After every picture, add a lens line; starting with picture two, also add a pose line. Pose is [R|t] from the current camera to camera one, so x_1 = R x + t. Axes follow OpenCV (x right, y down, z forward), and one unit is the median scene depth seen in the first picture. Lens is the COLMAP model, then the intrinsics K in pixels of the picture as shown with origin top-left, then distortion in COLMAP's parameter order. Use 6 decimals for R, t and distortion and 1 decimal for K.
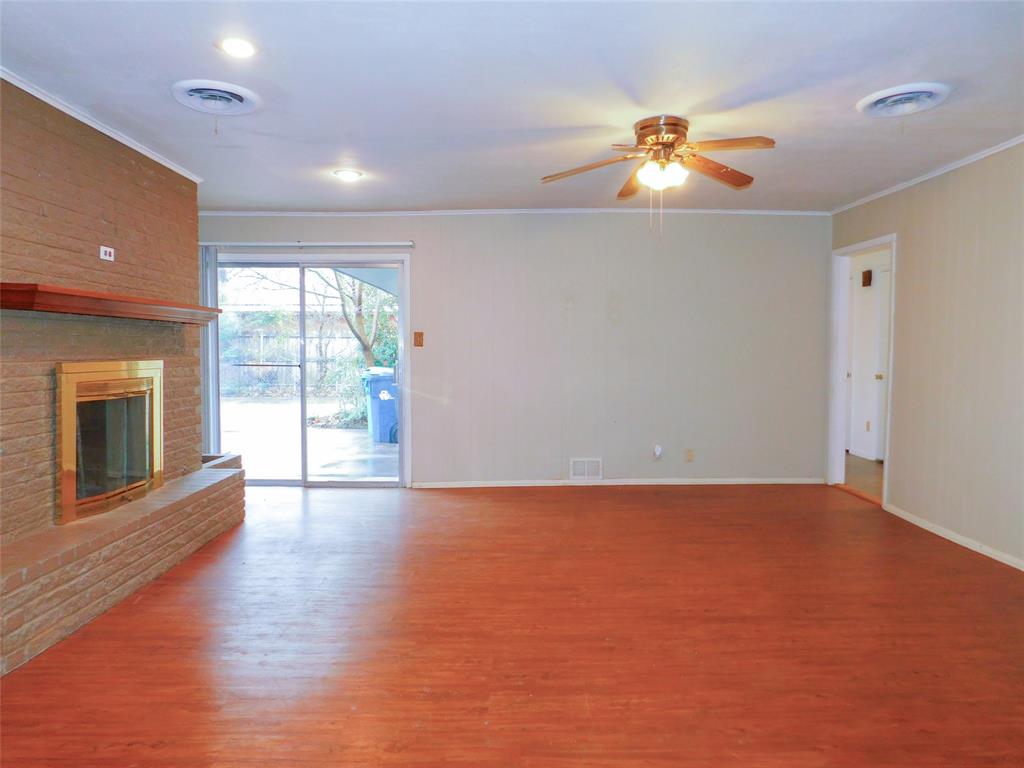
lens RADIAL K [[674.5, 0, 512.0], [0, 674.5, 384.0], [0, 0, 1]] dist [0.001639, 0.001852]
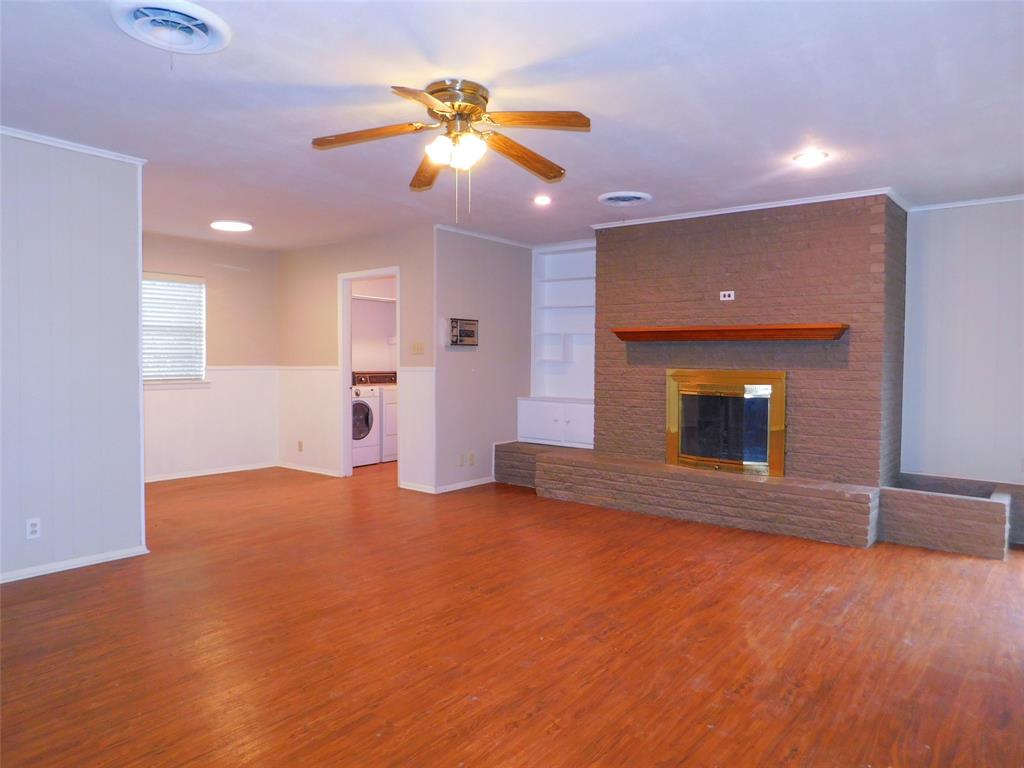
lens RADIAL K [[674.5, 0, 512.0], [0, 674.5, 384.0], [0, 0, 1]] dist [0.001639, 0.001852]
pose [[-0.640796, 0.016843, -0.767526, 0.829333], [-0.047733, 0.996951, 0.061729, -0.073421], [0.766226, 0.076192, -0.638038, 1.623951]]
